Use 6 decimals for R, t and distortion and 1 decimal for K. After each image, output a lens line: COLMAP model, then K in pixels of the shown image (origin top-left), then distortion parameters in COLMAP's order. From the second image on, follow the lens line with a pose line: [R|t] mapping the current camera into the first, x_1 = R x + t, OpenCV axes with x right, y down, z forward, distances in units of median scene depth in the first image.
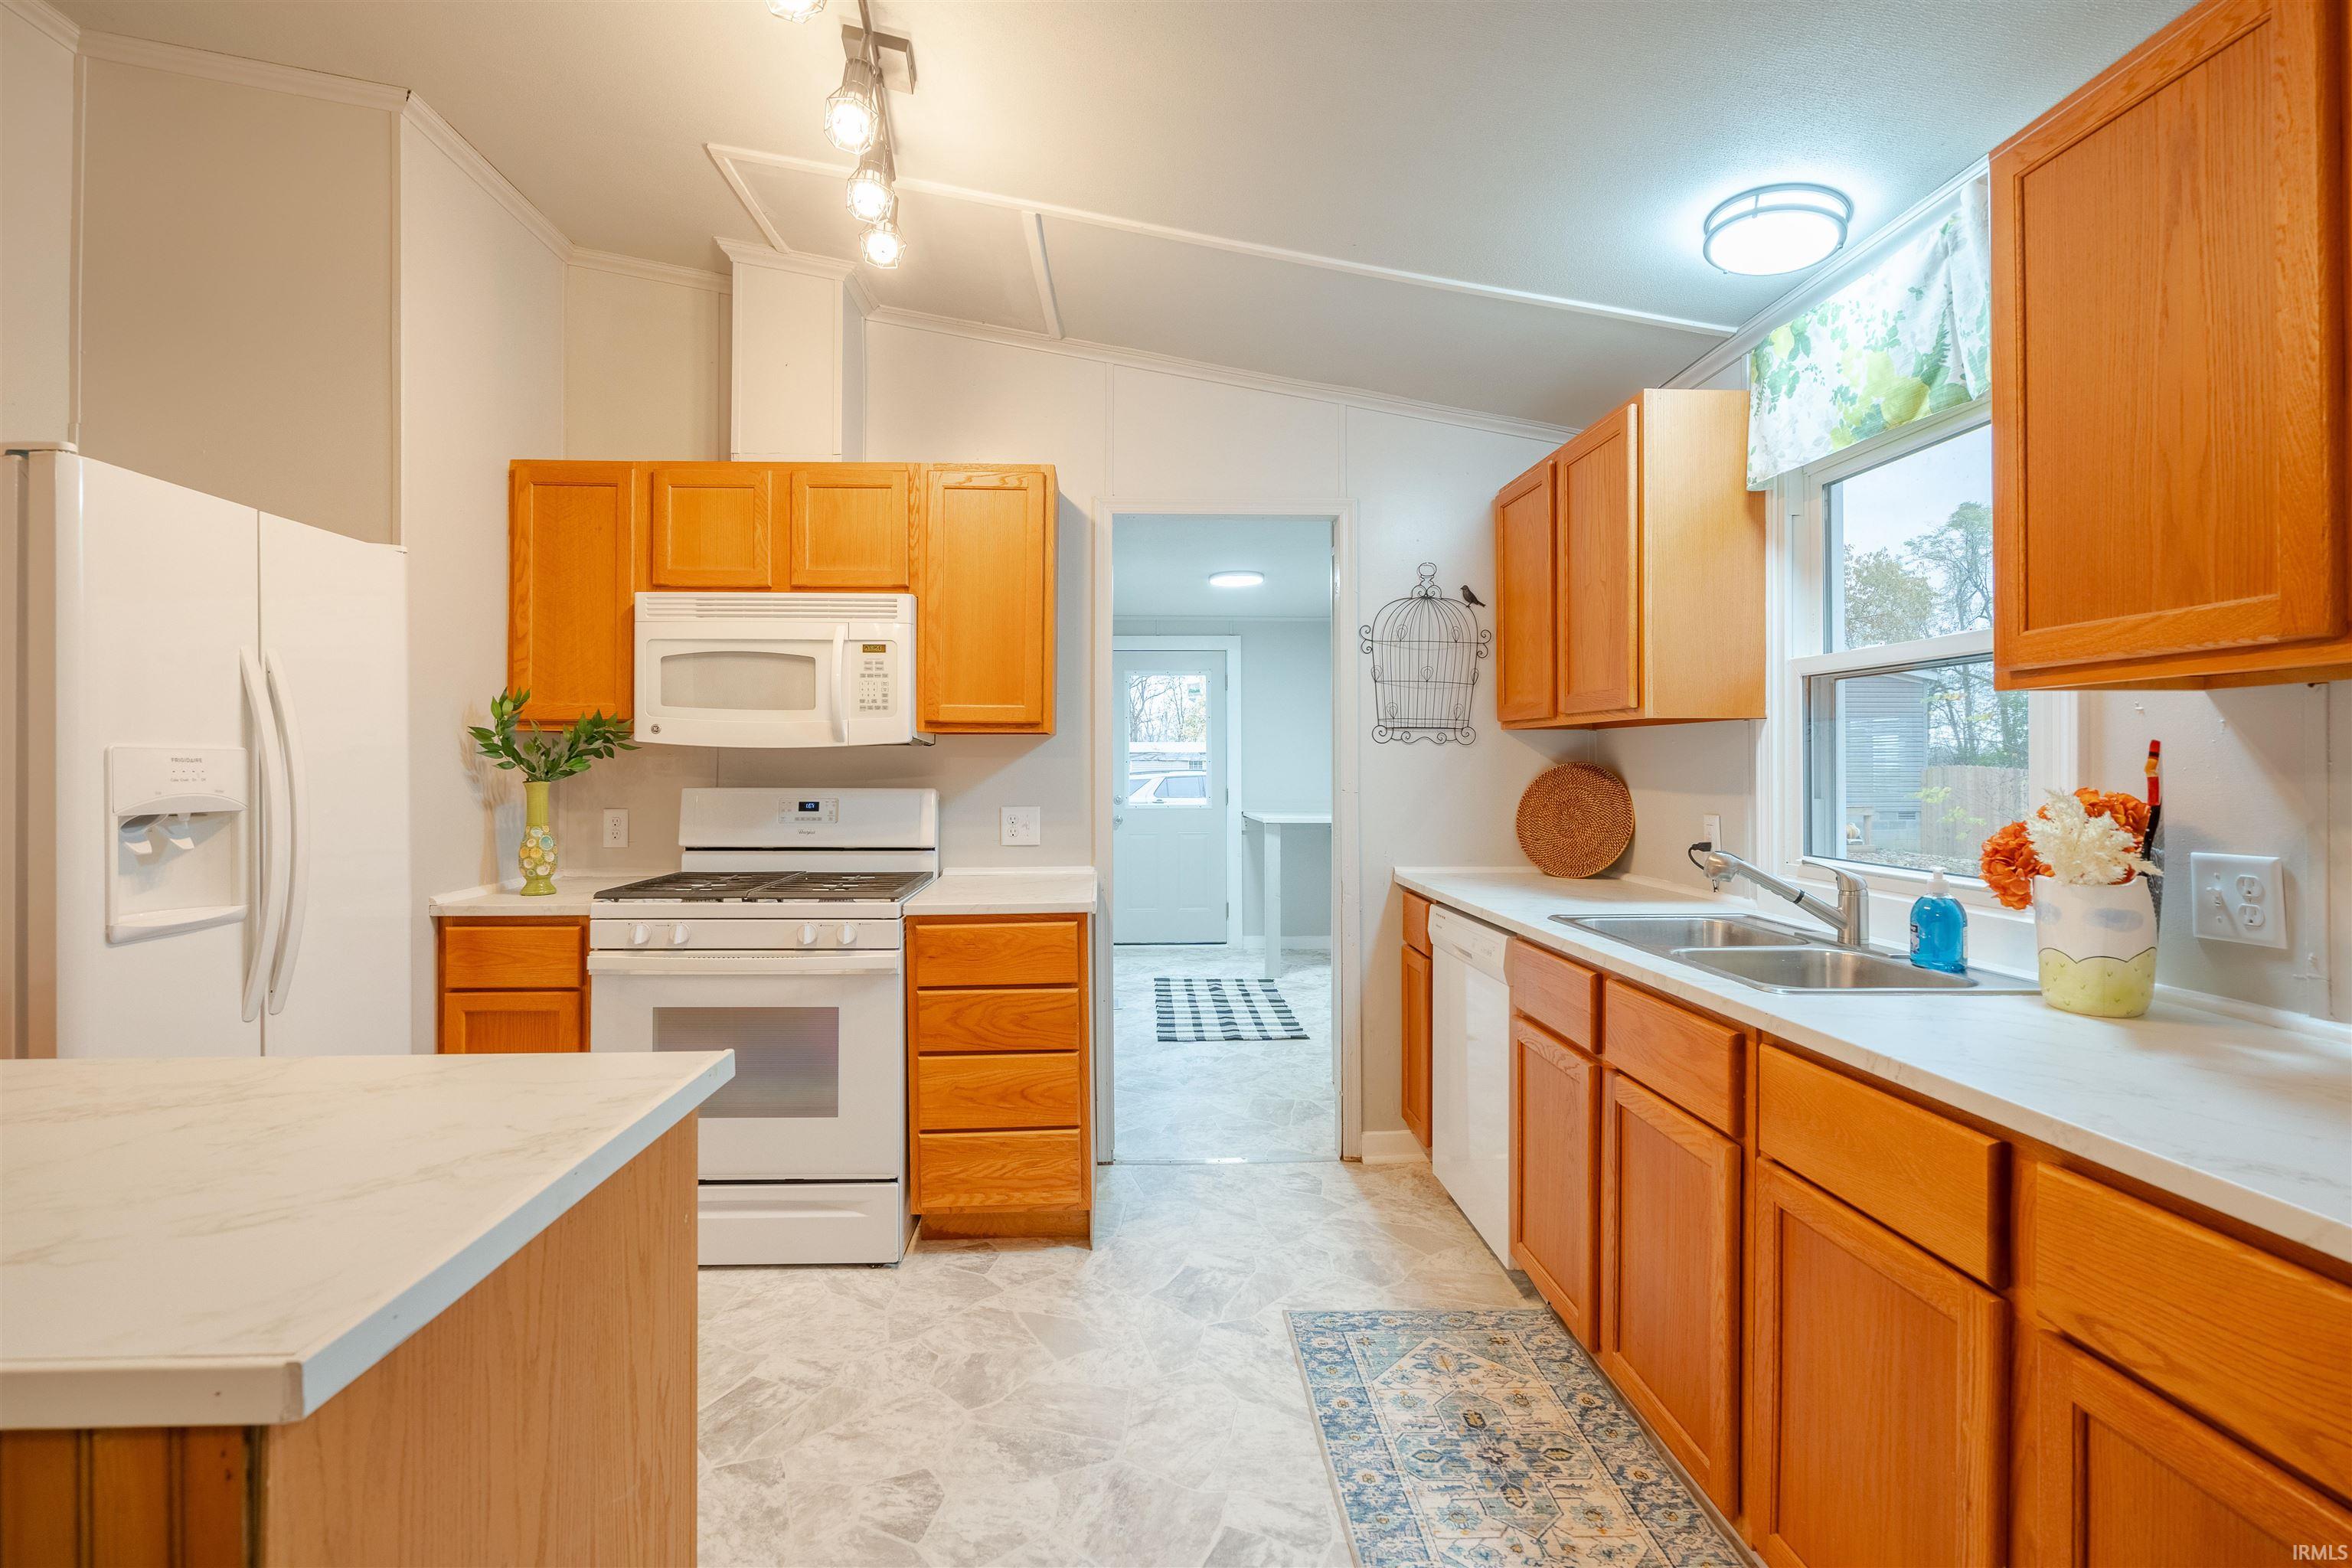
lens RADIAL K [[1045.3, 0, 1170.9], [0, 1045.3, 764.4], [0, 0, 1]] dist [-0.002612, -0.000081]
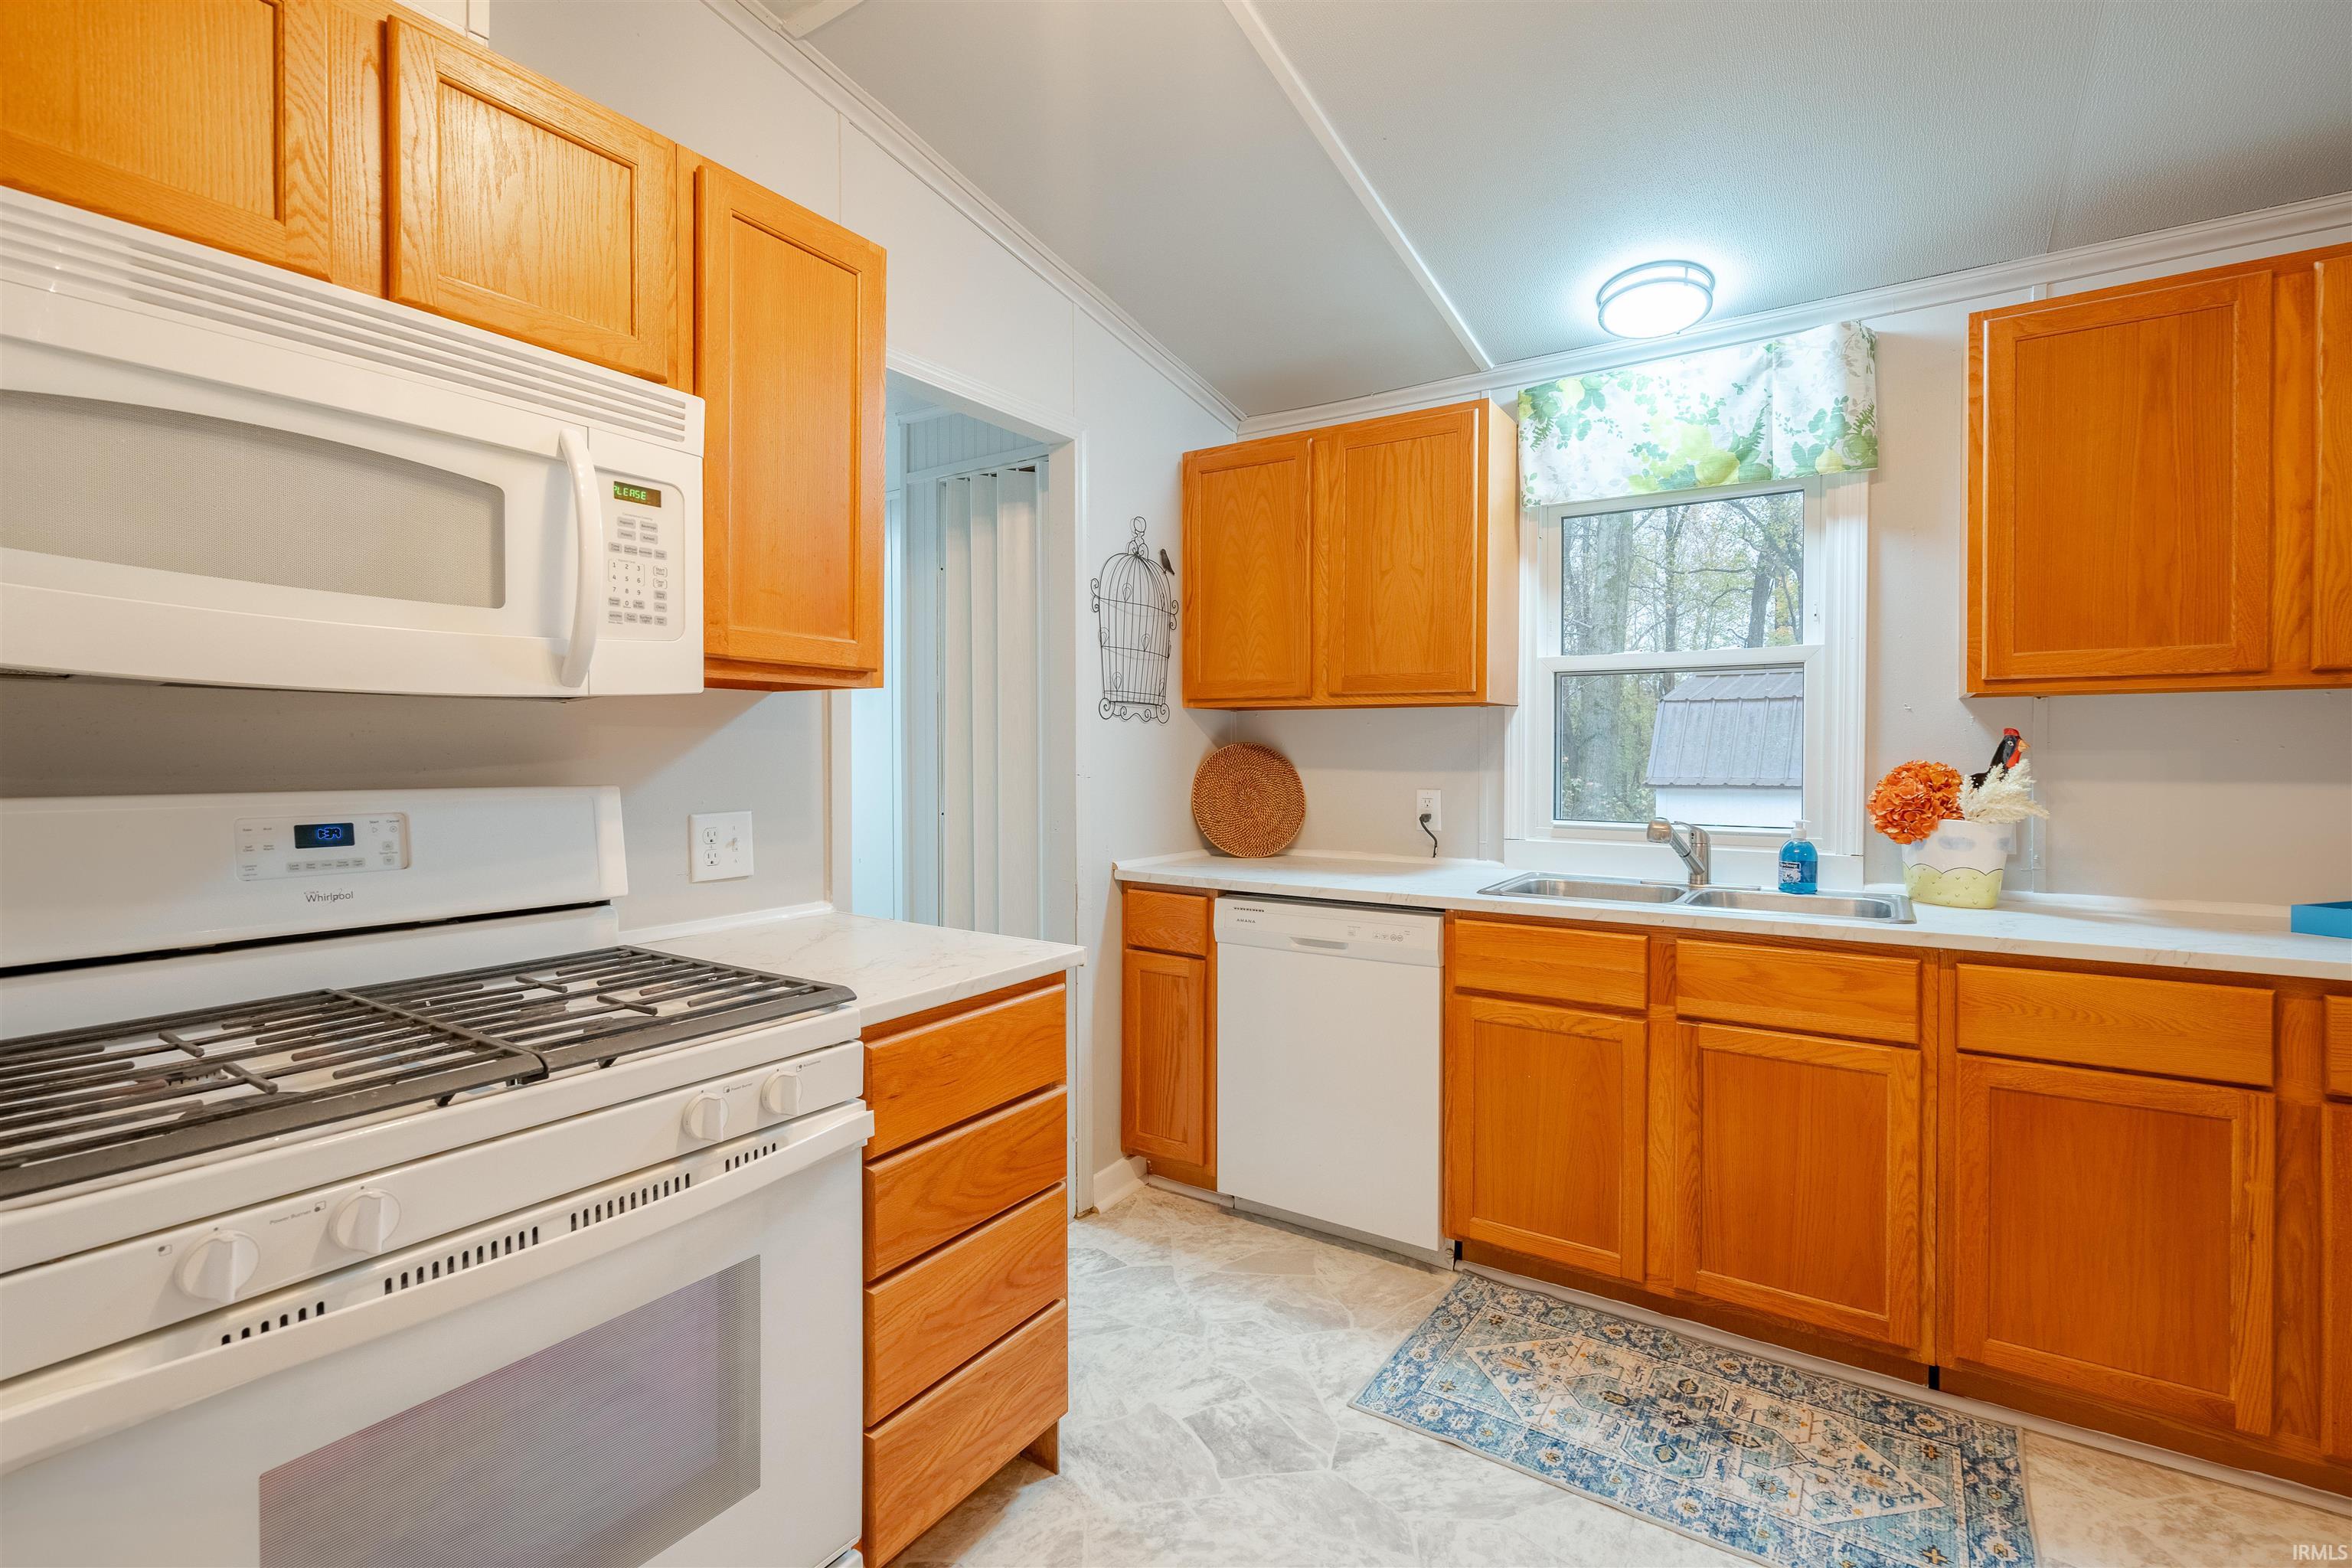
lens RADIAL K [[1037.6, 0, 1152.3], [0, 1037.6, 766.6], [0, 0, 1]] dist [-0.001766, 0.000111]
pose [[0.602932, -0.012066, 0.797701, -0.638351], [-0.002162, 0.999857, 0.016758, 0.006458], [-0.797789, -0.011829, 0.602820, 0.641053]]
